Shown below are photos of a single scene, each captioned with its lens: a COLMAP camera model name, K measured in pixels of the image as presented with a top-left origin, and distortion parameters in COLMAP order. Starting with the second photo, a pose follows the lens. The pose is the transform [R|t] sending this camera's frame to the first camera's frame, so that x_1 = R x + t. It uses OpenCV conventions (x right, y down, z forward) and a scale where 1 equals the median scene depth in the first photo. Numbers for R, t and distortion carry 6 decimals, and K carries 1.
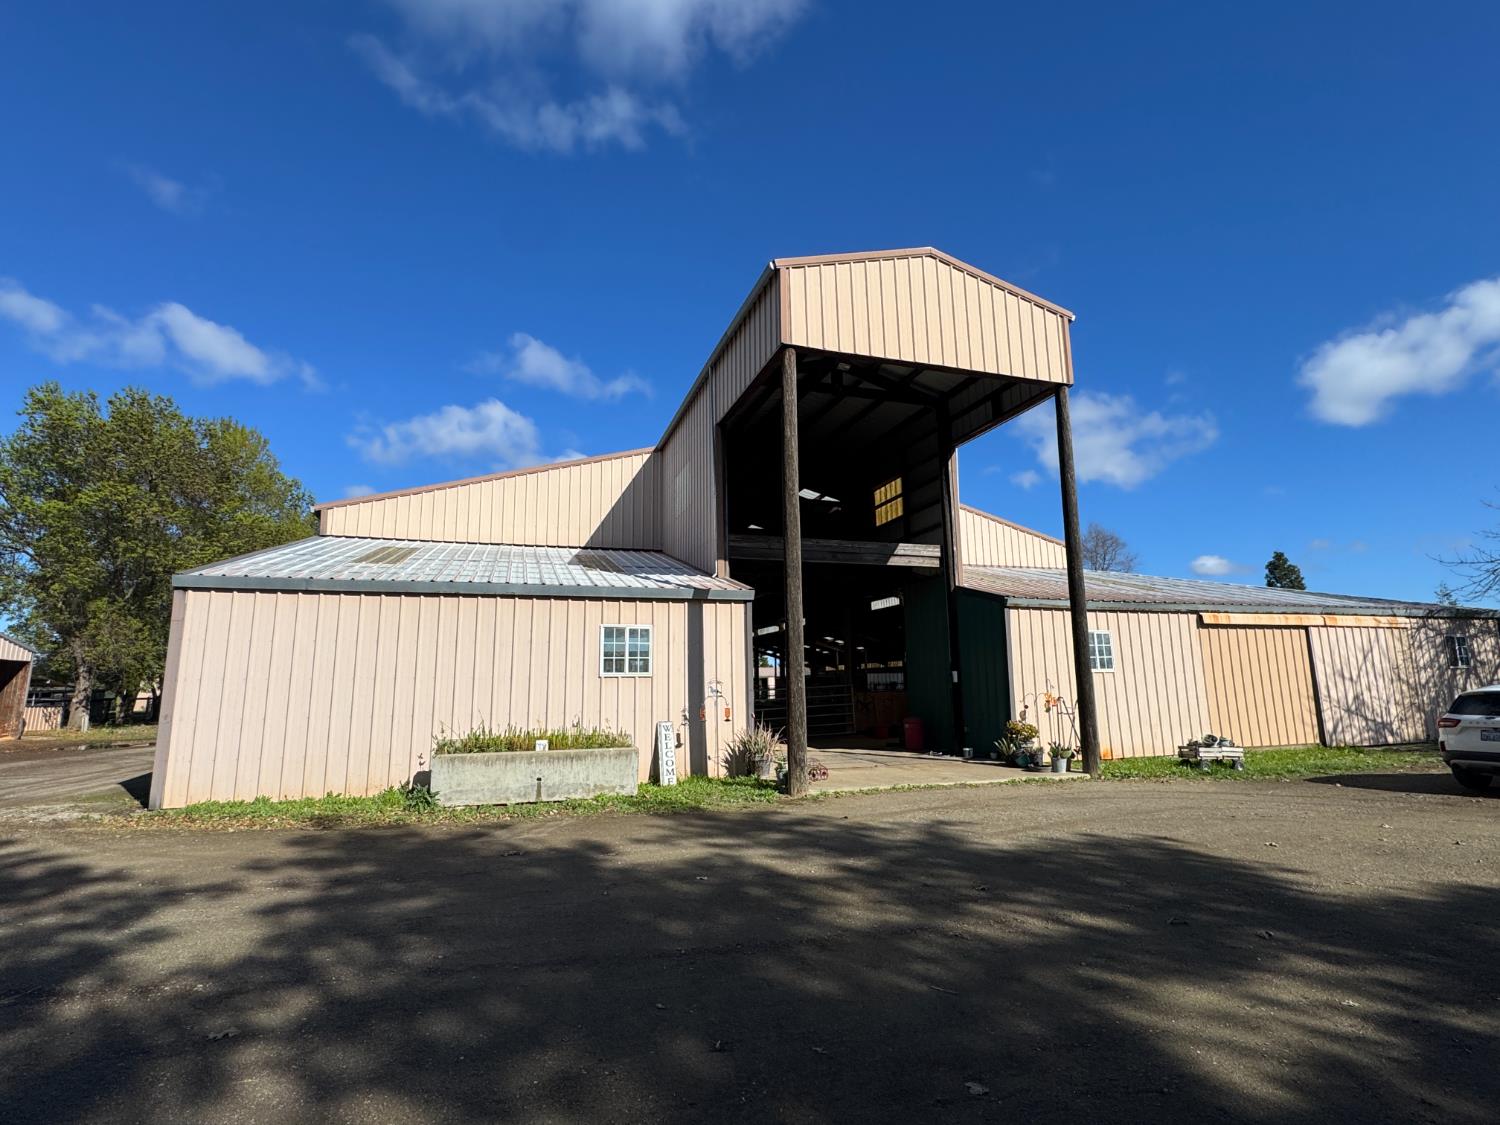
lens RADIAL K [[737.0, 0, 751.9], [0, 737.0, 560.0], [0, 0, 1]] dist [-0.005115, -0.000574]
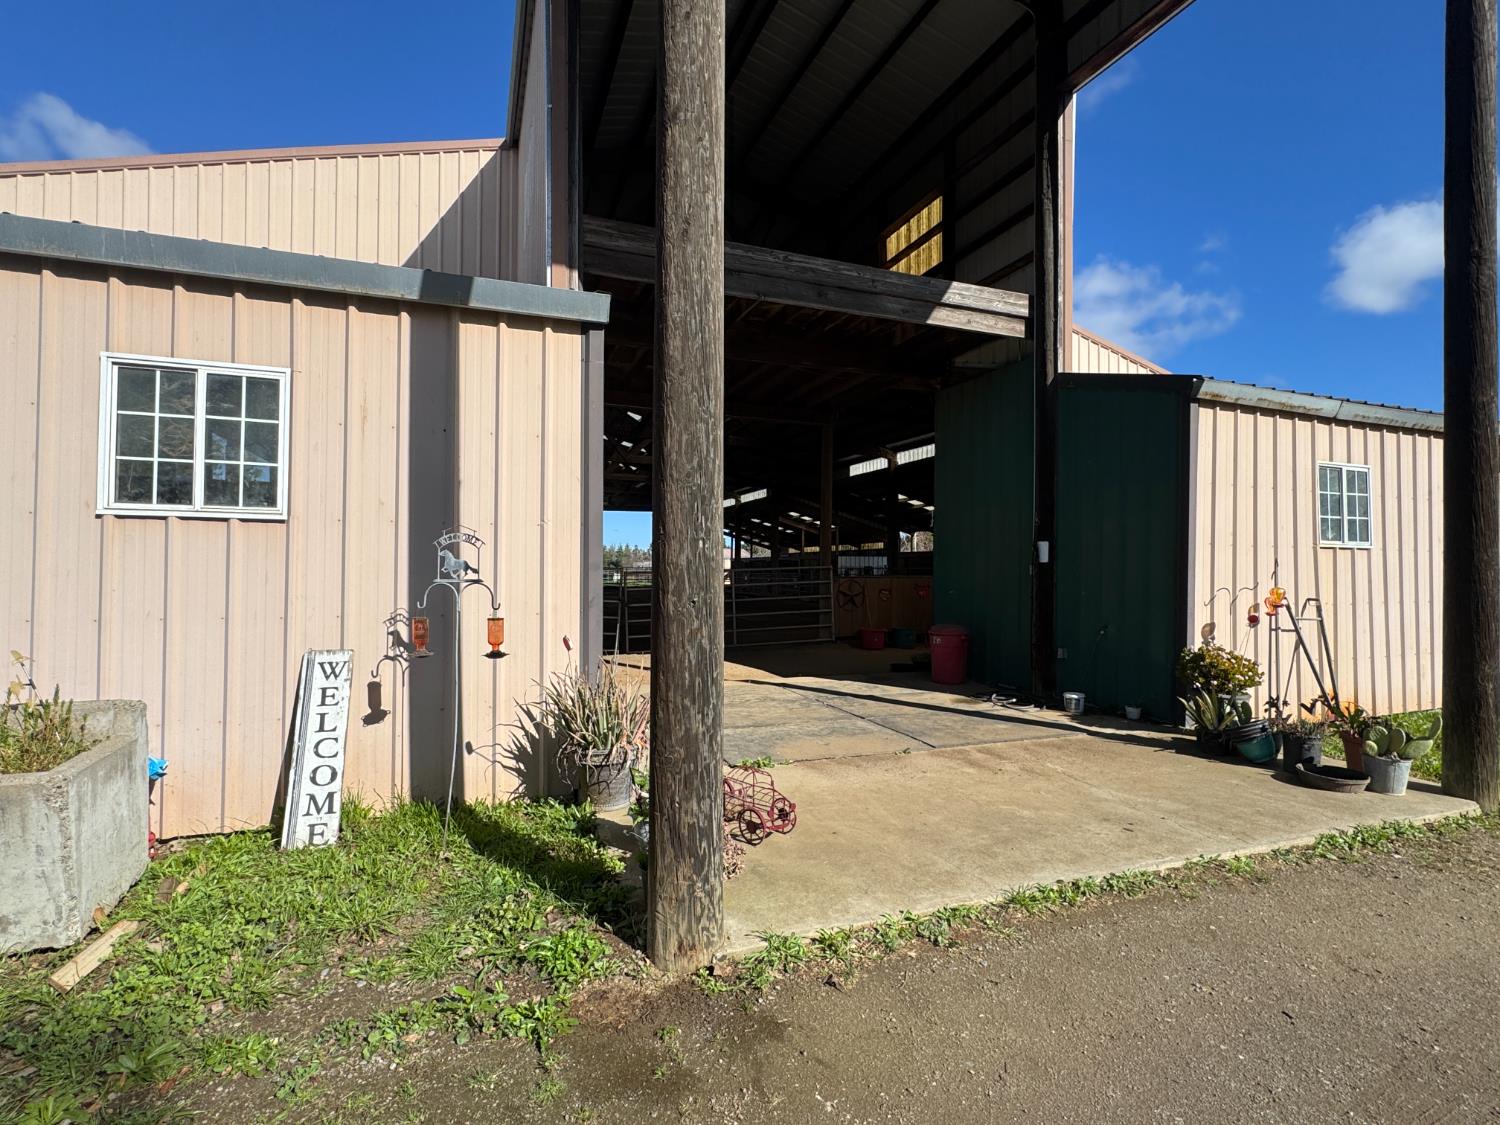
lens RADIAL K [[737.0, 0, 757.6], [0, 737.0, 558.6], [0, 0, 1]] dist [-0.005115, -0.000574]
pose [[0.998099, 0.021746, 0.057664, 0.051597], [-0.030307, 0.987912, 0.152025, 0.099305], [-0.053661, -0.153484, 0.986693, 0.549757]]
